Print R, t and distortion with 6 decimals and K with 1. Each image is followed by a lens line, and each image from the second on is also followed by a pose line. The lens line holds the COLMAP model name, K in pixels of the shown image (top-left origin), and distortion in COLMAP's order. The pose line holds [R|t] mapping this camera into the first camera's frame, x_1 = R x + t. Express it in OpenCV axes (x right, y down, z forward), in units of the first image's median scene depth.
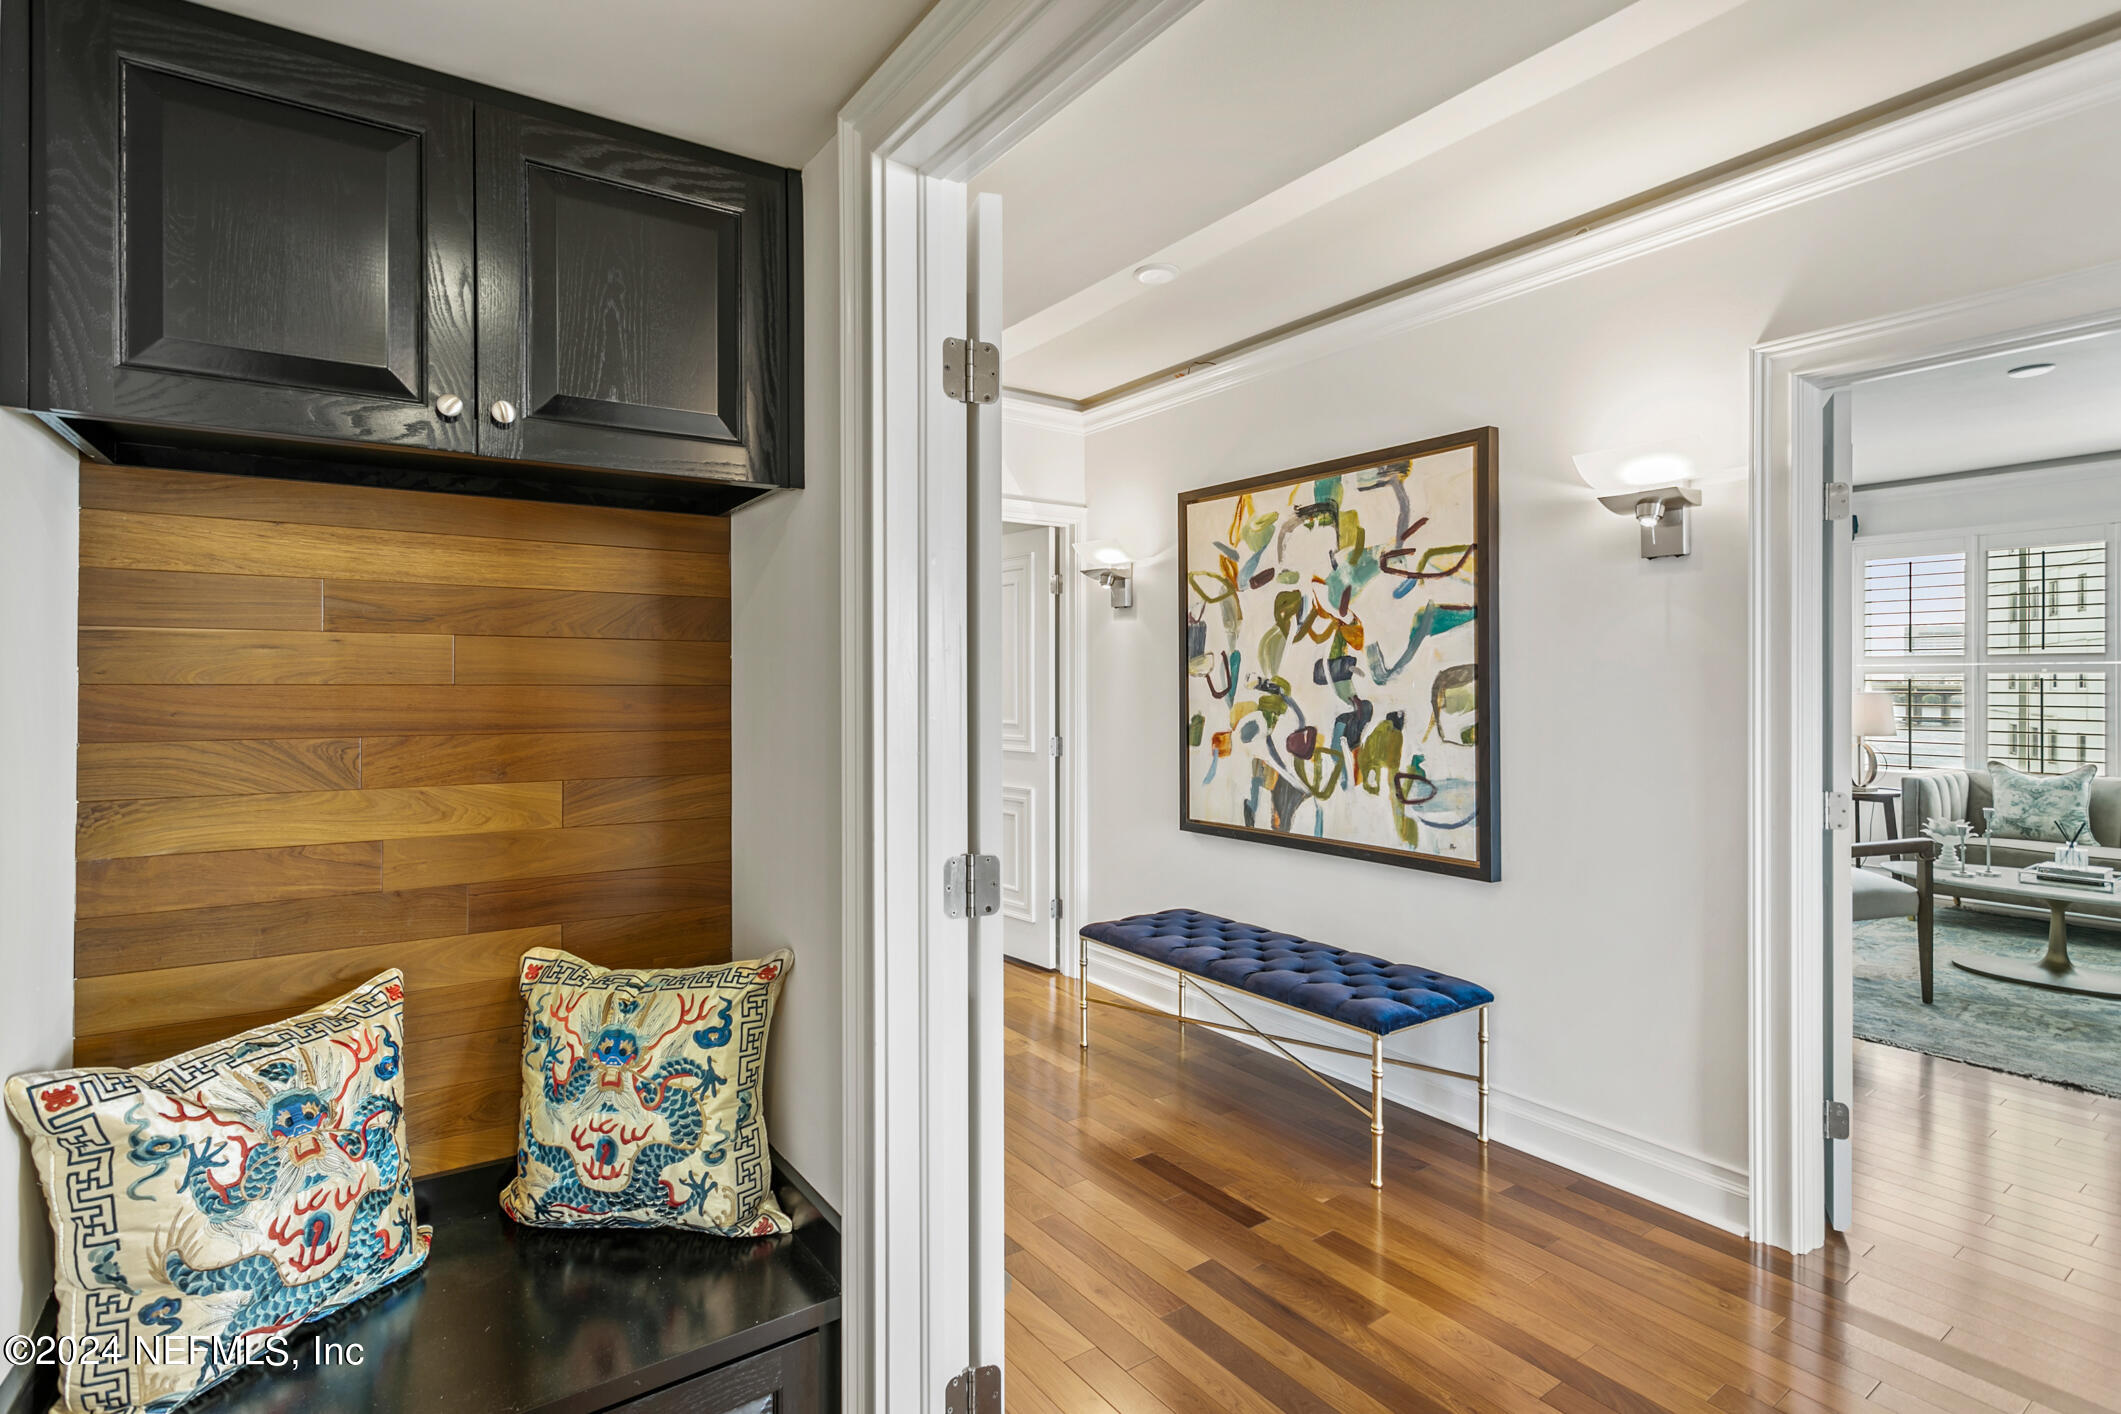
lens RADIAL K [[1020.1, 0, 1054.1], [0, 1020.1, 679.8], [0, 0, 1]] dist [0.001498, -0.000018]
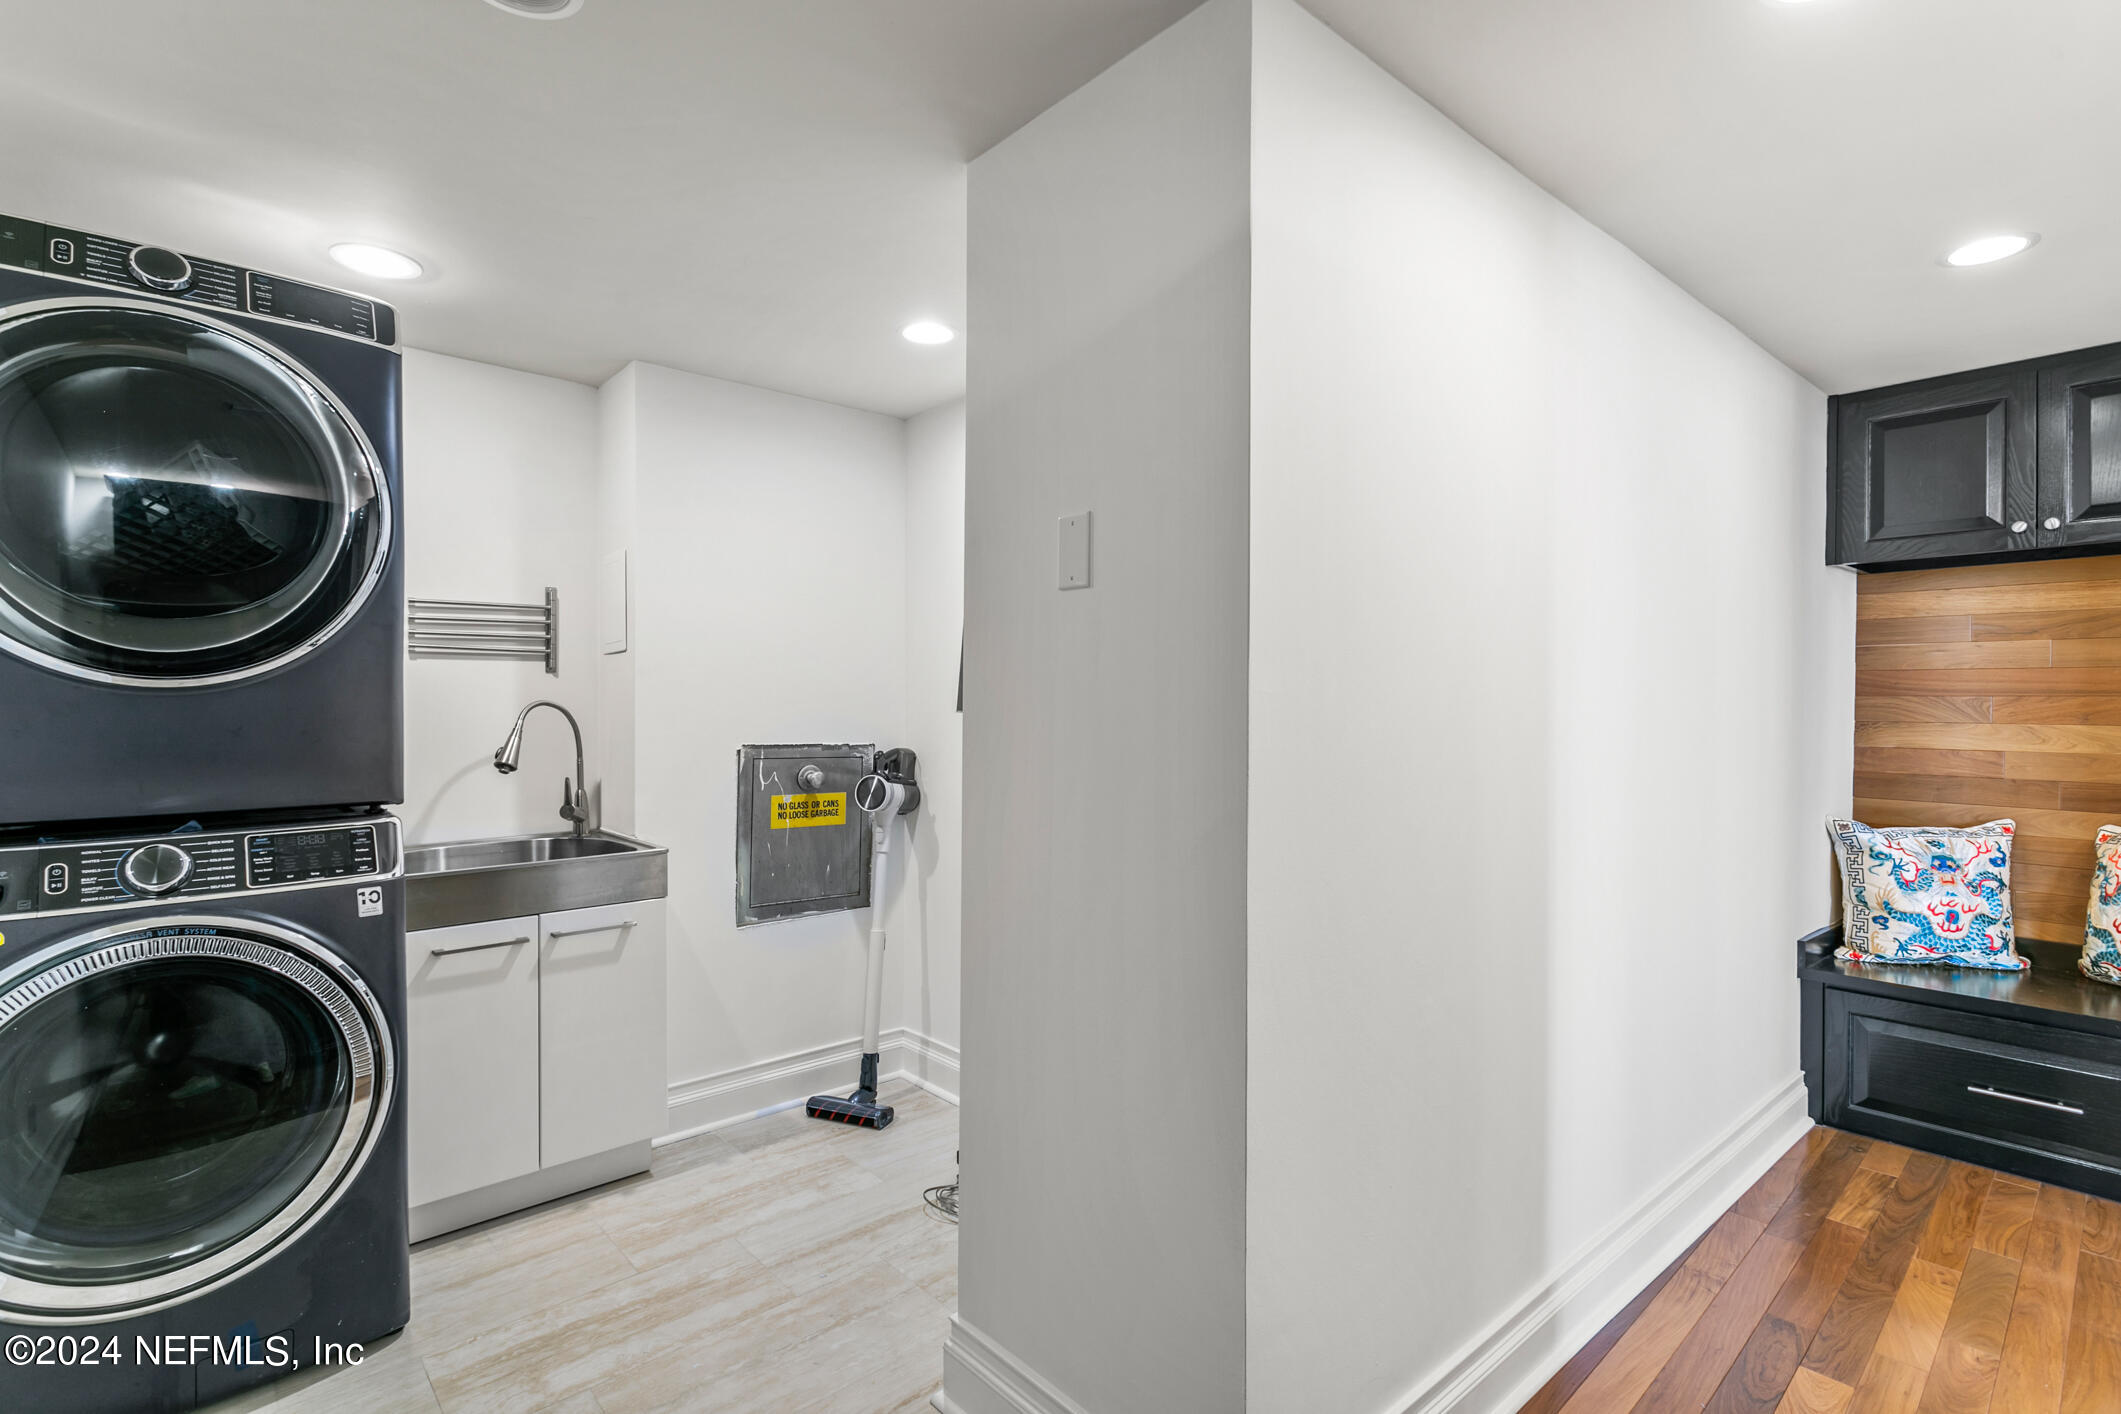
lens RADIAL K [[994.3, 0, 1052.1], [0, 994.3, 709.7], [0, 0, 1]] dist [0.001636, -0.000597]
pose [[0.103985, 0.008029, -0.994546, 1.013565], [-0.001566, 0.999967, 0.007909, 0.071351], [0.994578, 0.000735, 0.103994, -0.964677]]
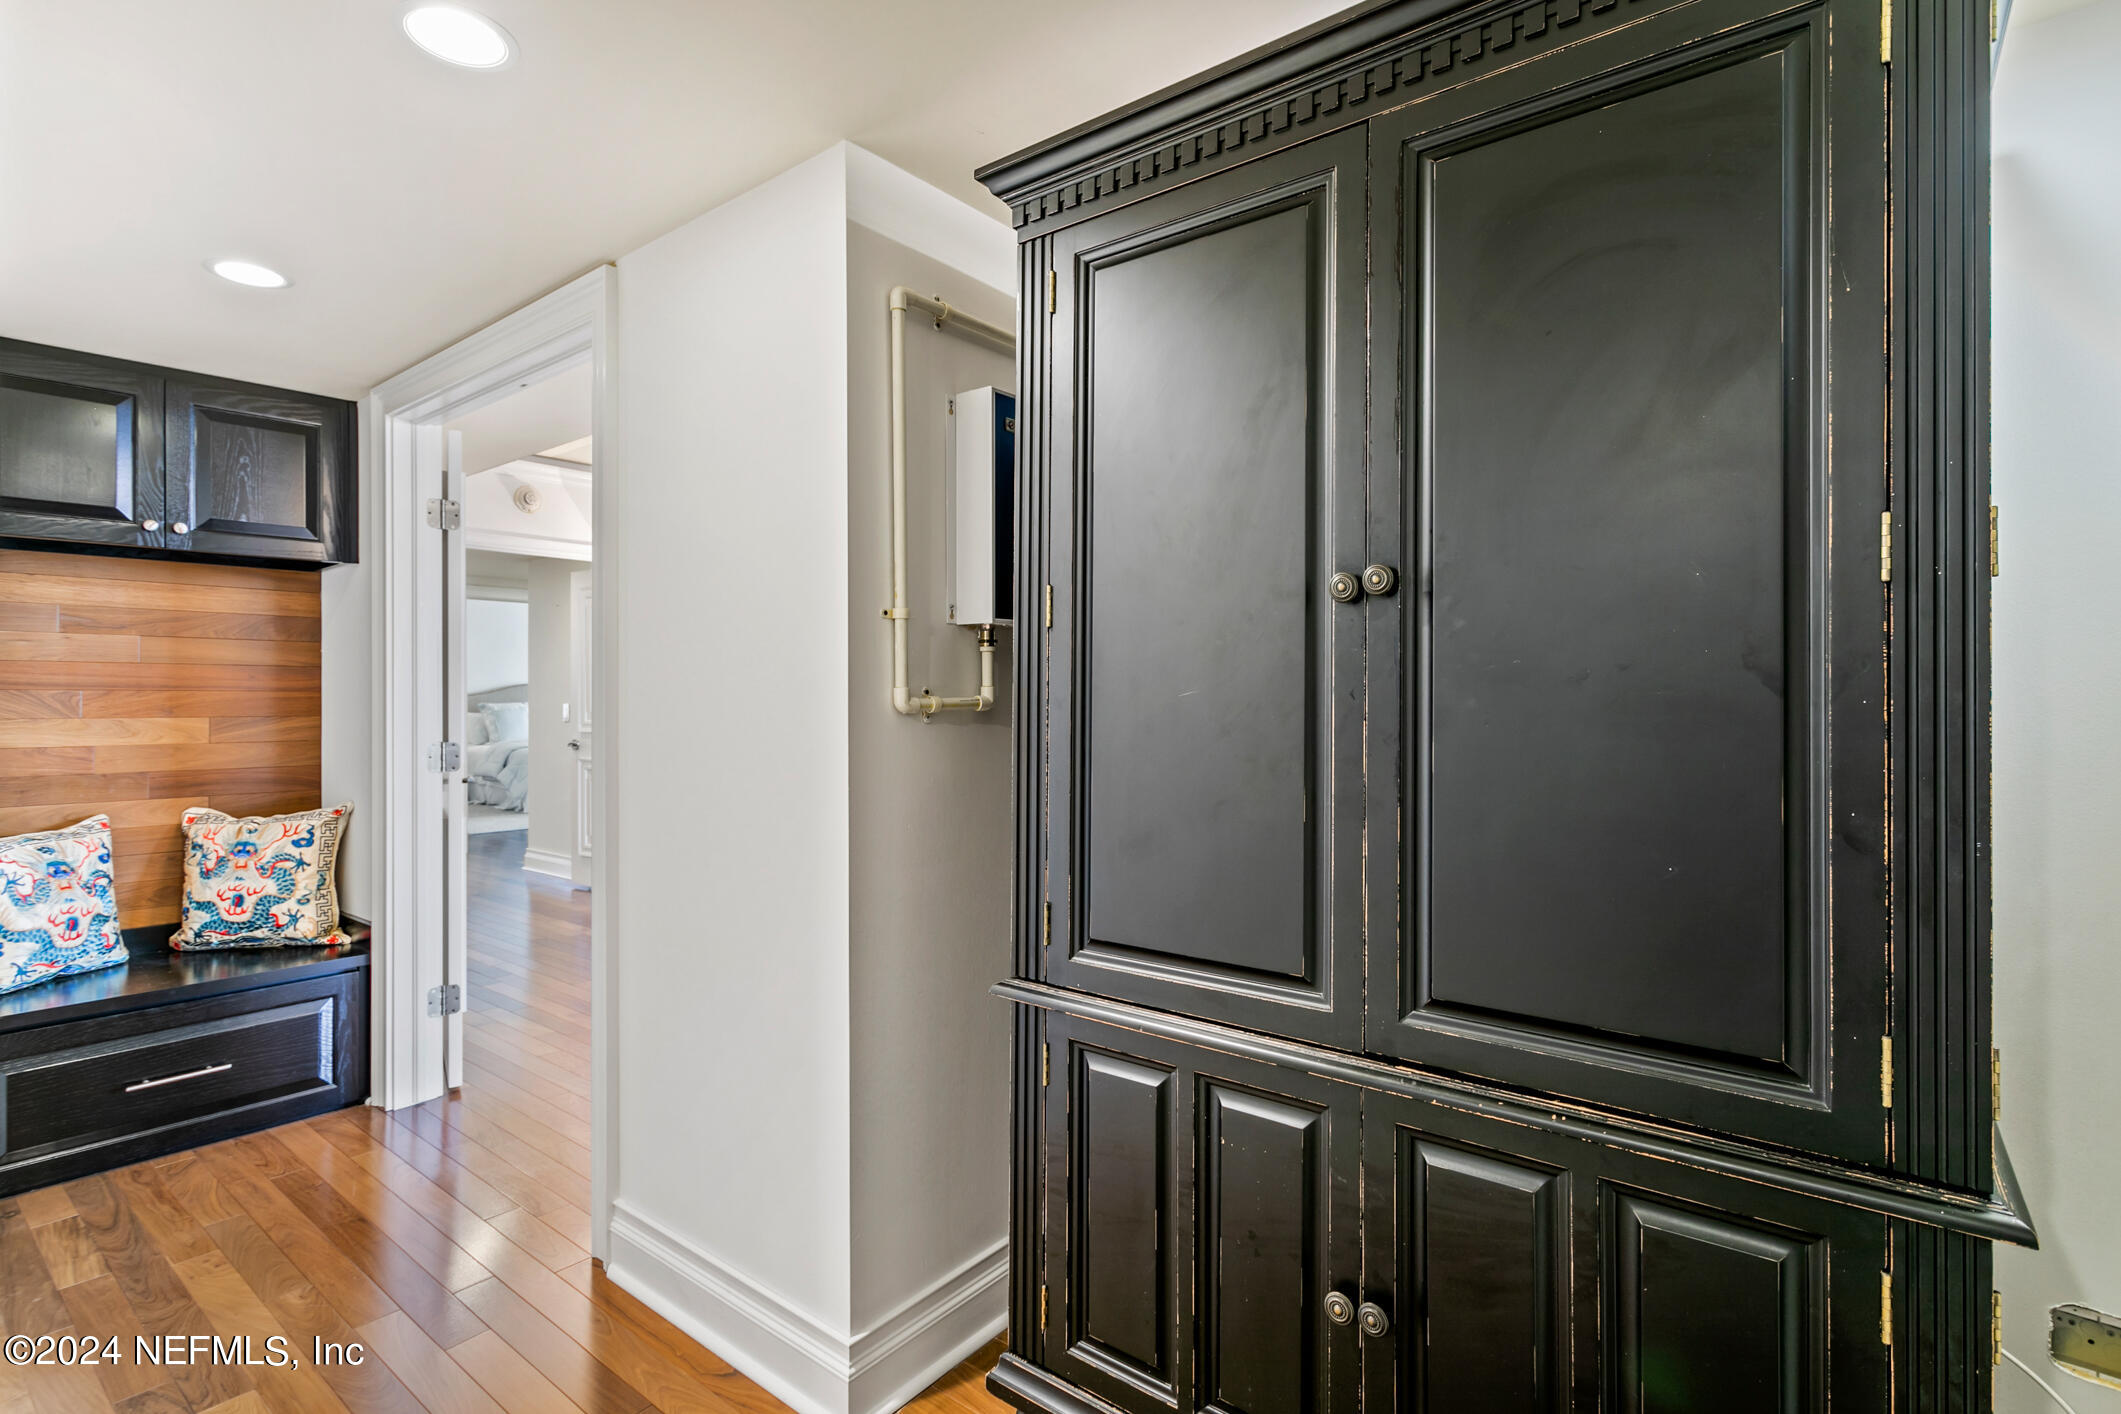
lens RADIAL K [[1013.4, 0, 1069.2], [0, 1013.4, 690.7], [0, 0, 1]] dist [0.002311, -0.001251]
pose [[0.961478, 0.000103, 0.274881, 0.552303], [0.001572, 0.999982, -0.005872, 0.072732], [-0.274877, 0.006078, 0.961460, -1.295442]]
